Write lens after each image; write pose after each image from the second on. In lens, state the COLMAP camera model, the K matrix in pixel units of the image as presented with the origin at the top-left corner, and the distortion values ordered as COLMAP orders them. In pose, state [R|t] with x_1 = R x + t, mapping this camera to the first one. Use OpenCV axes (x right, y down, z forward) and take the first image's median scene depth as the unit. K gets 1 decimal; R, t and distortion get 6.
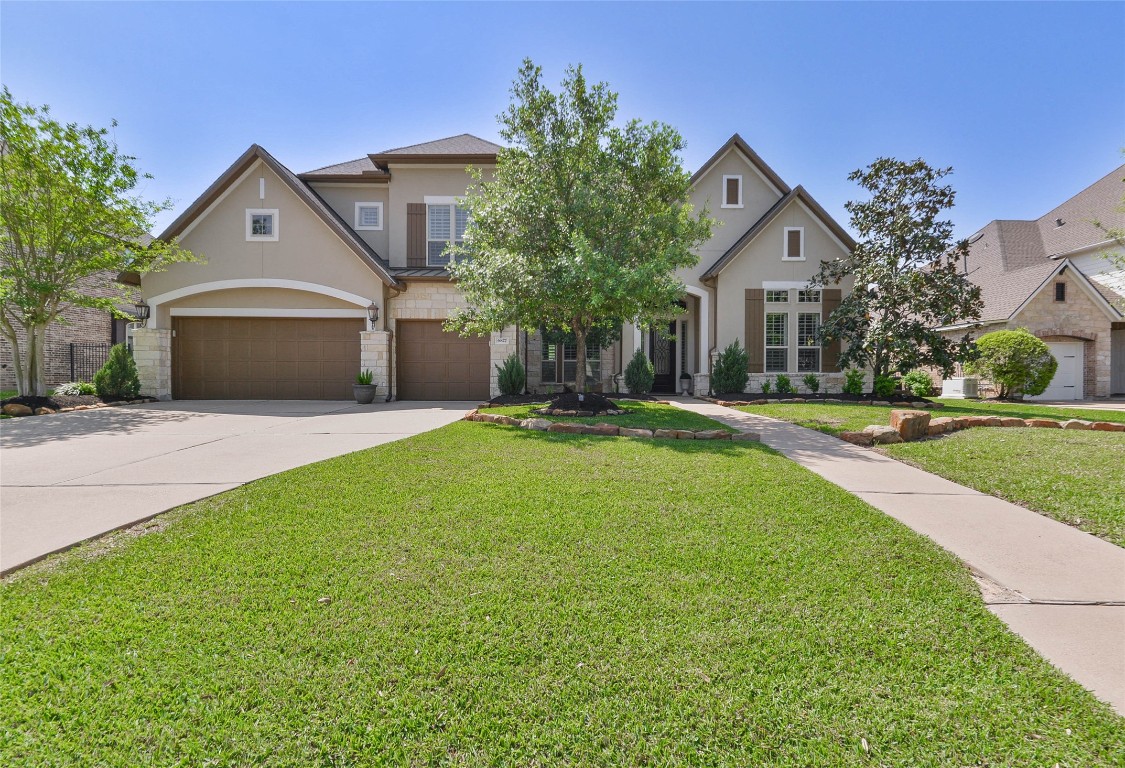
lens RADIAL K [[537.0, 0, 562.5], [0, 537.0, 384.7], [0, 0, 1]] dist [0.004530, 0.000206]
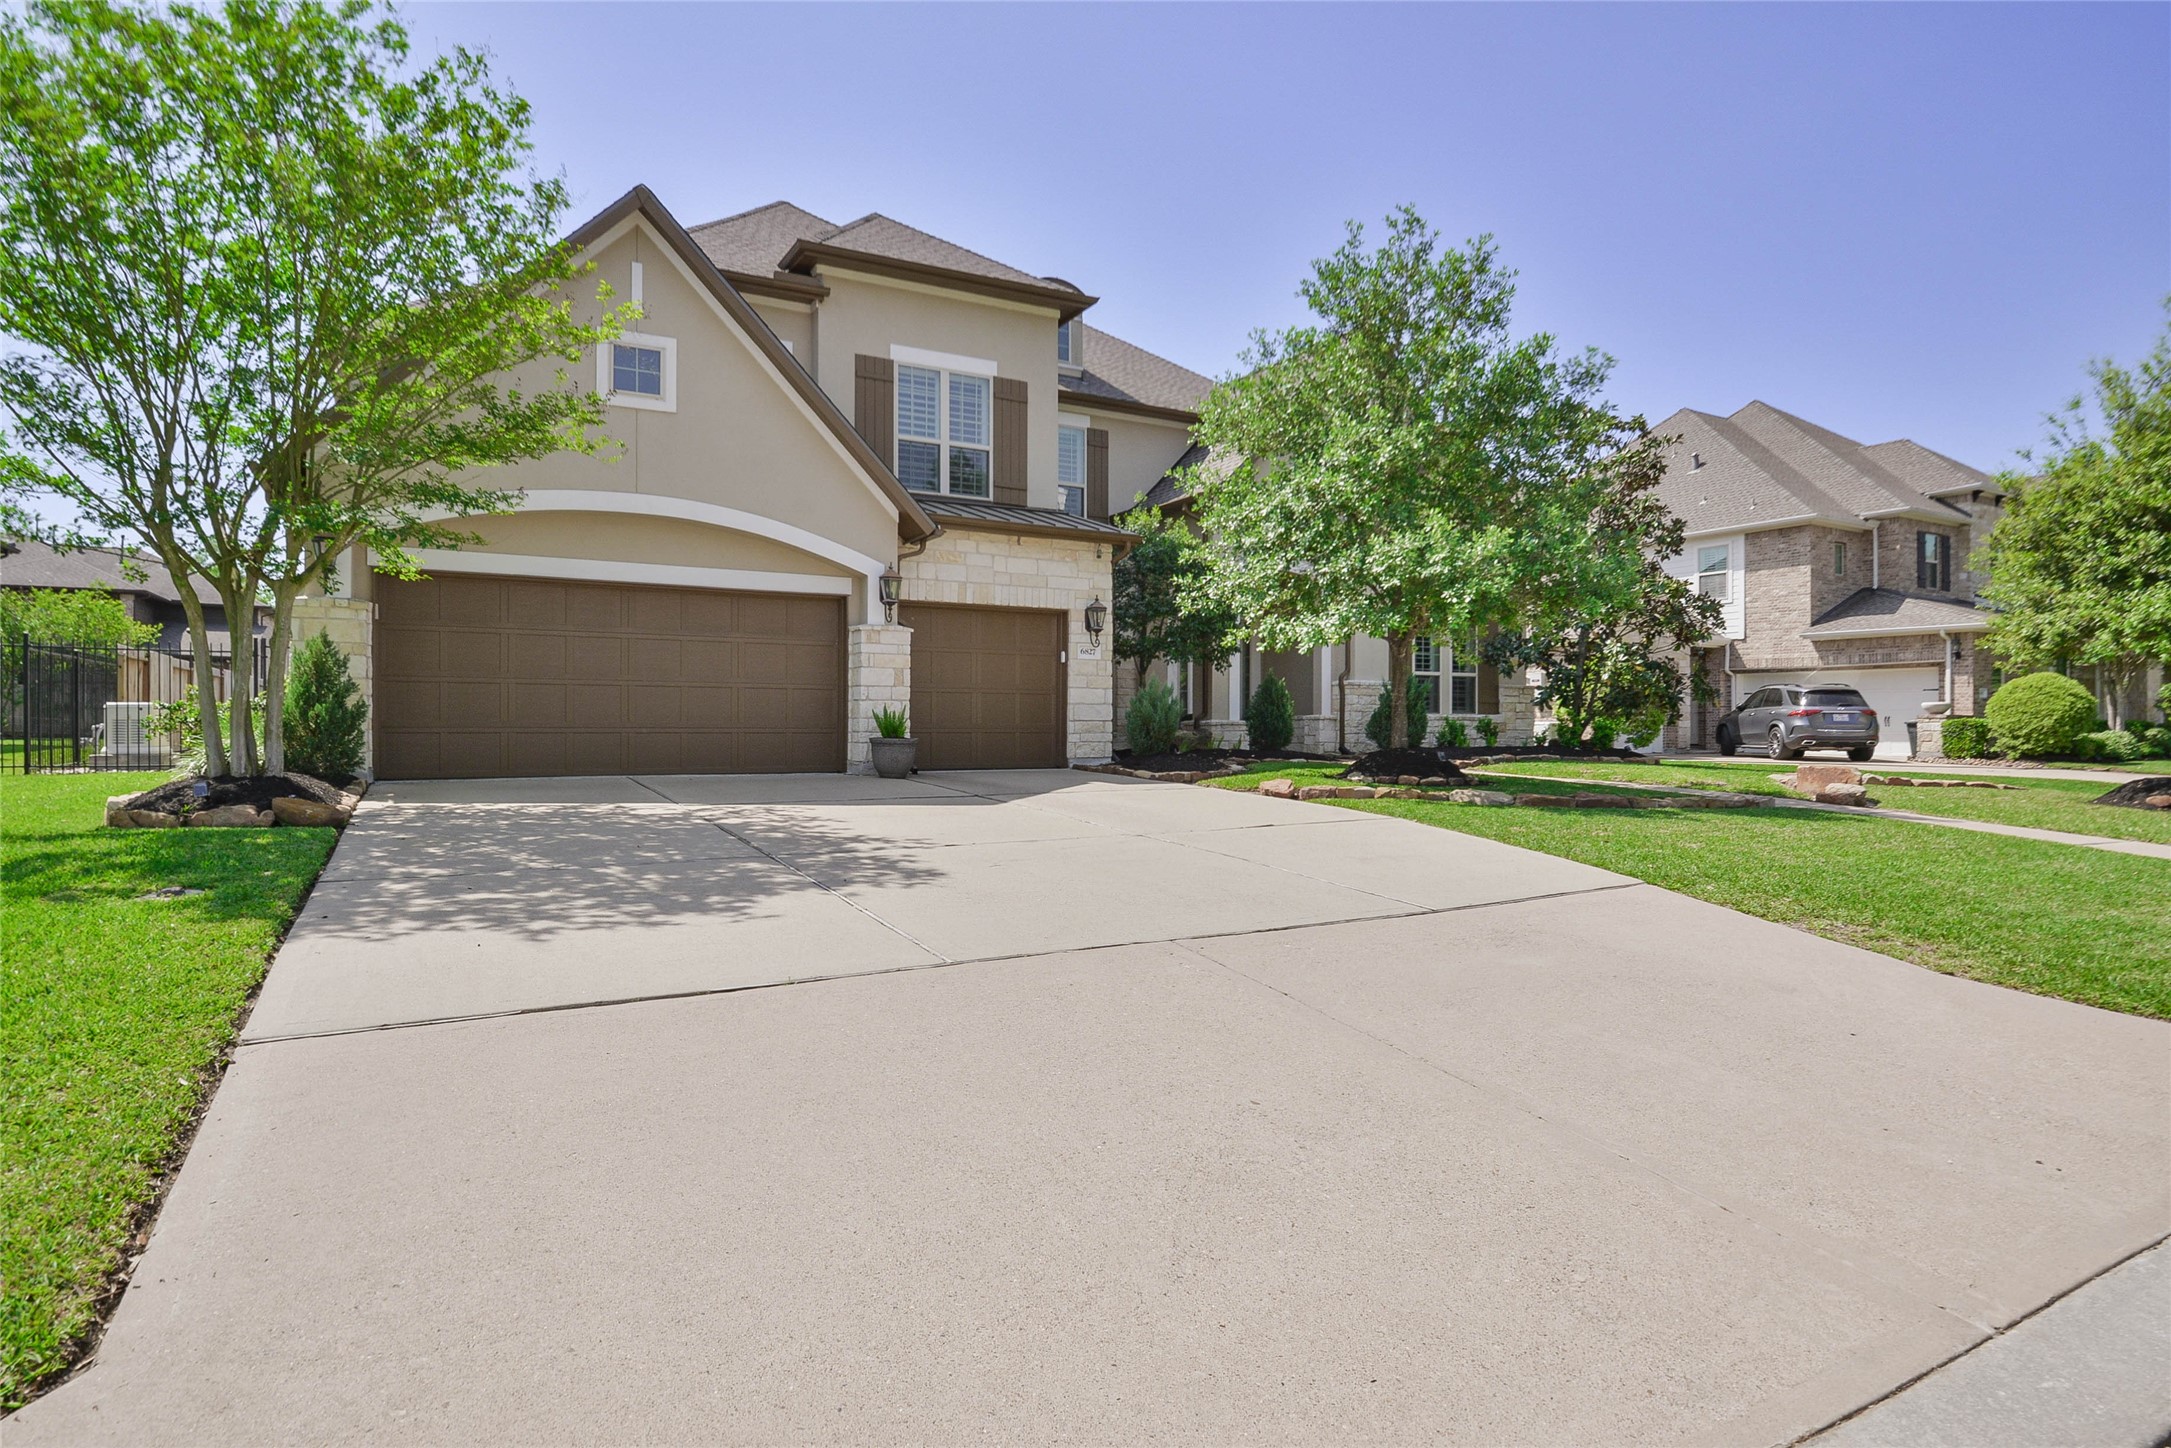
lens RADIAL K [[1169.6, 0, 1086.4], [0, 1169.6, 720.7], [0, 0, 1]] dist [-0.003269, -0.000136]
pose [[0.875763, -0.000009, 0.482742, -0.666340], [0.006641, 0.999906, -0.012028, -0.001694], [-0.482696, 0.013739, 0.875680, 0.007913]]
